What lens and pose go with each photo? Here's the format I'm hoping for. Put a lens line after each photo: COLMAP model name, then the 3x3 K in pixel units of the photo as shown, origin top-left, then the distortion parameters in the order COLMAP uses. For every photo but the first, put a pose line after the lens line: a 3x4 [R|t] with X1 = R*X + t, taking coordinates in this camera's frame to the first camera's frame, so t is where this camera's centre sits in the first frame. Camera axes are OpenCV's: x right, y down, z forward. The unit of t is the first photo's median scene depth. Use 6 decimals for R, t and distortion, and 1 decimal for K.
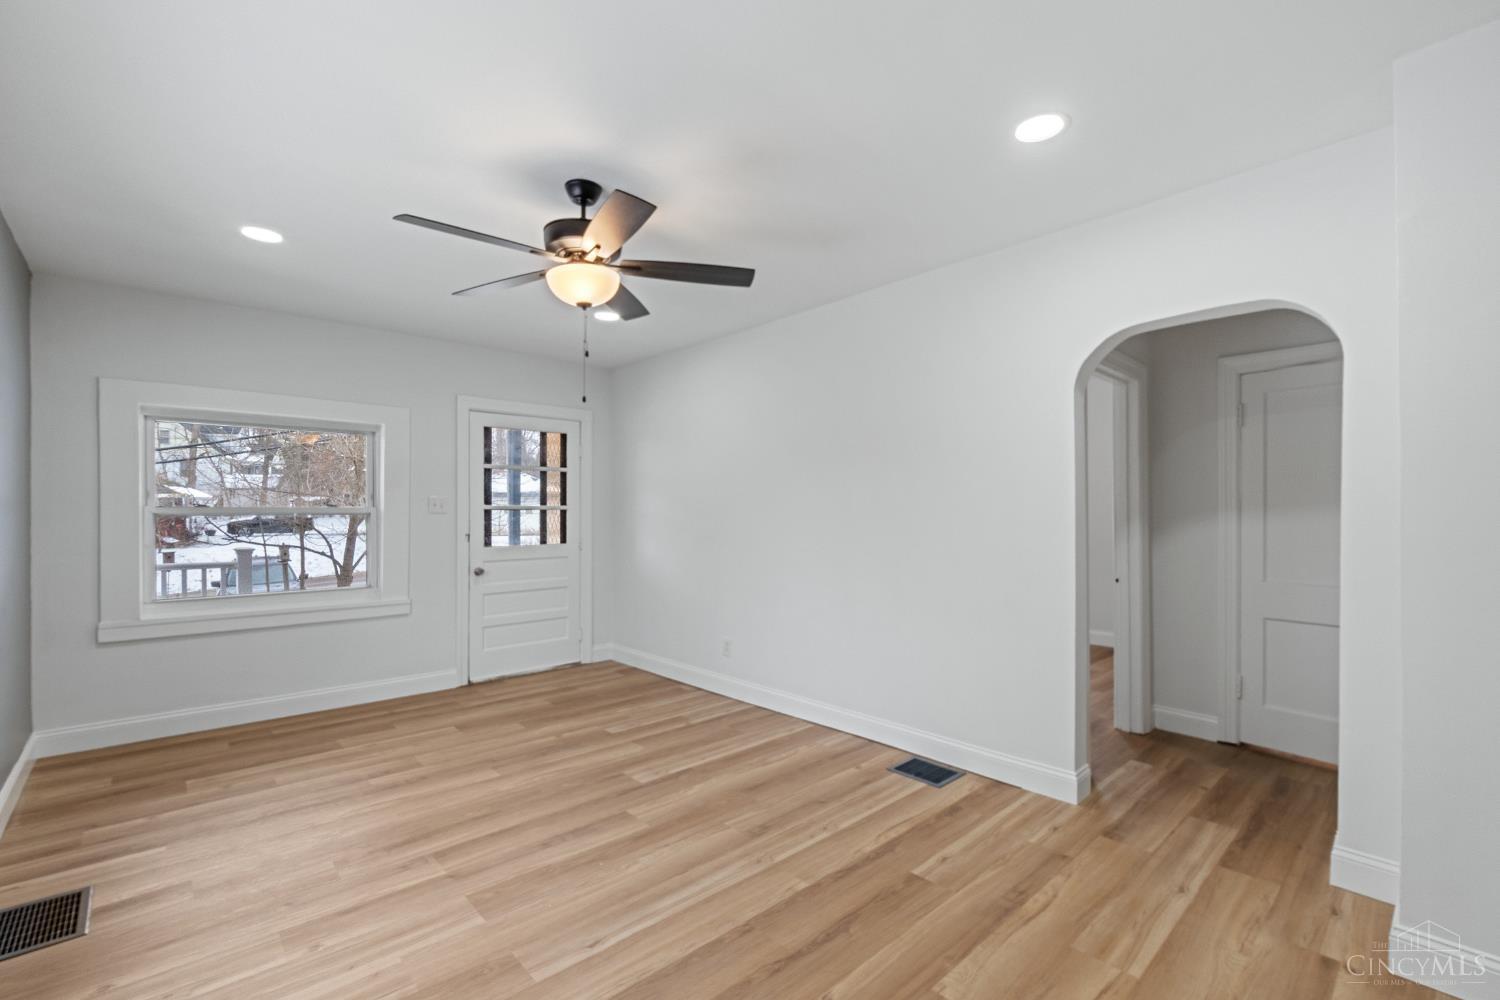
lens RADIAL K [[649.4, 0, 753.4], [0, 649.4, 509.6], [0, 0, 1]] dist [-0.006820, 0.000923]
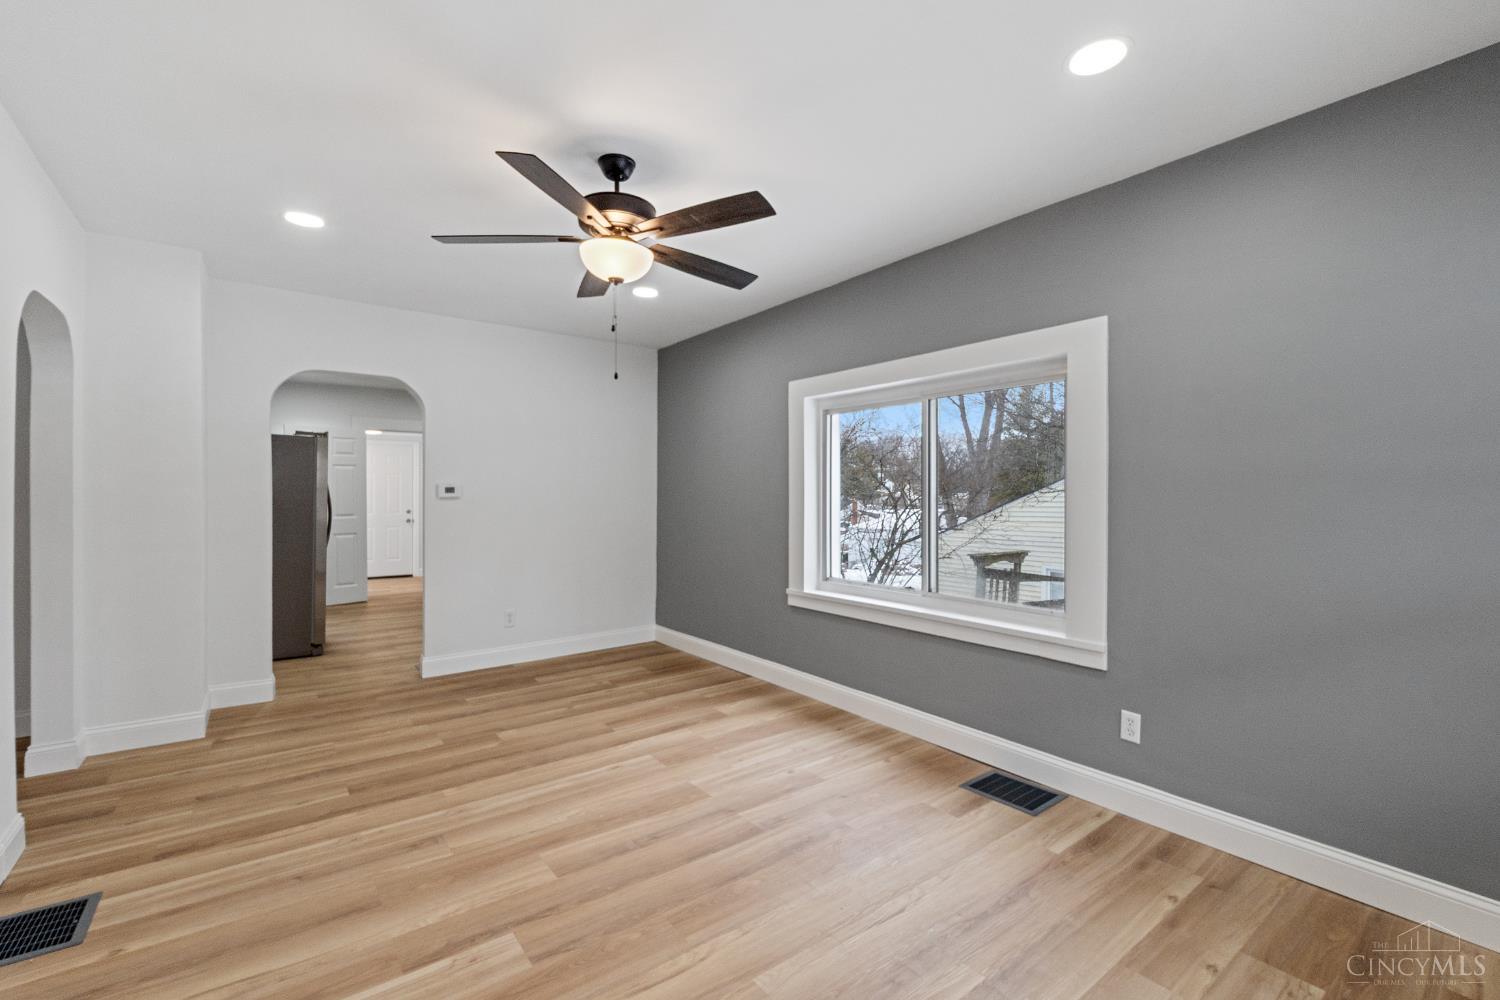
lens RADIAL K [[649.4, 0, 737.6], [0, 649.4, 492.7], [0, 0, 1]] dist [-0.006820, 0.000923]
pose [[-0.992751, -0.003274, 0.120144, -0.529809], [-0.004290, 0.999957, -0.008200, 0.014241], [-0.120112, -0.008656, -0.992723, 1.846795]]
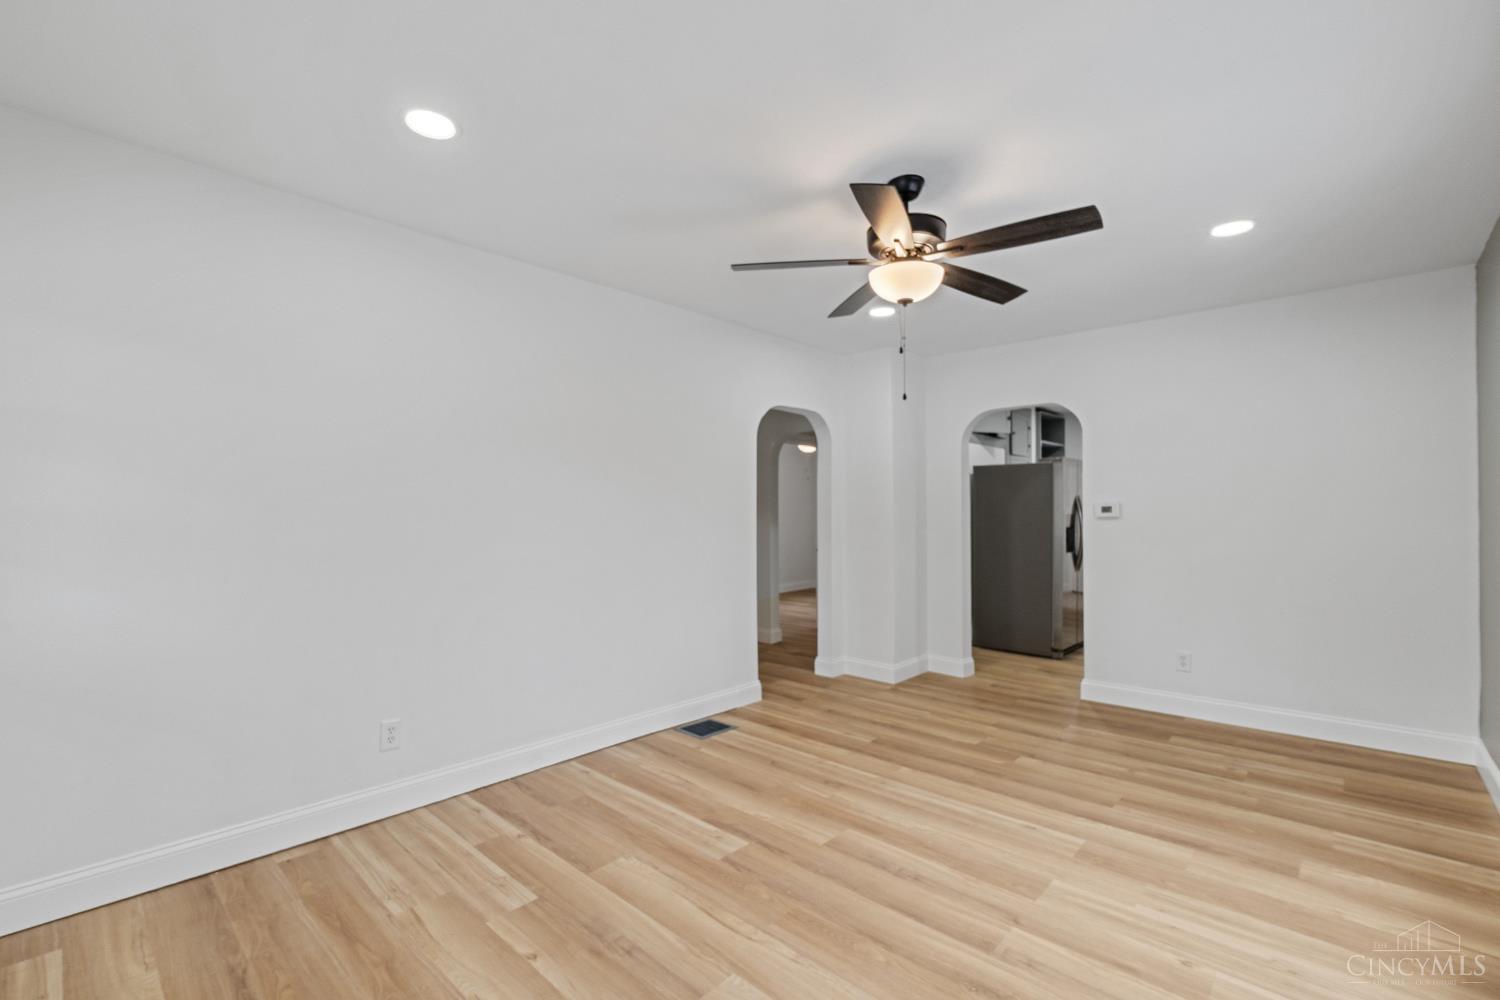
lens RADIAL K [[649.4, 0, 742.4], [0, 649.4, 507.7], [0, 0, 1]] dist [-0.006820, 0.000923]
pose [[-0.057284, 0.007930, 0.998326, -1.154697], [-0.003247, 0.999962, -0.008129, 0.007249], [-0.998353, -0.003707, -0.057256, 1.234126]]
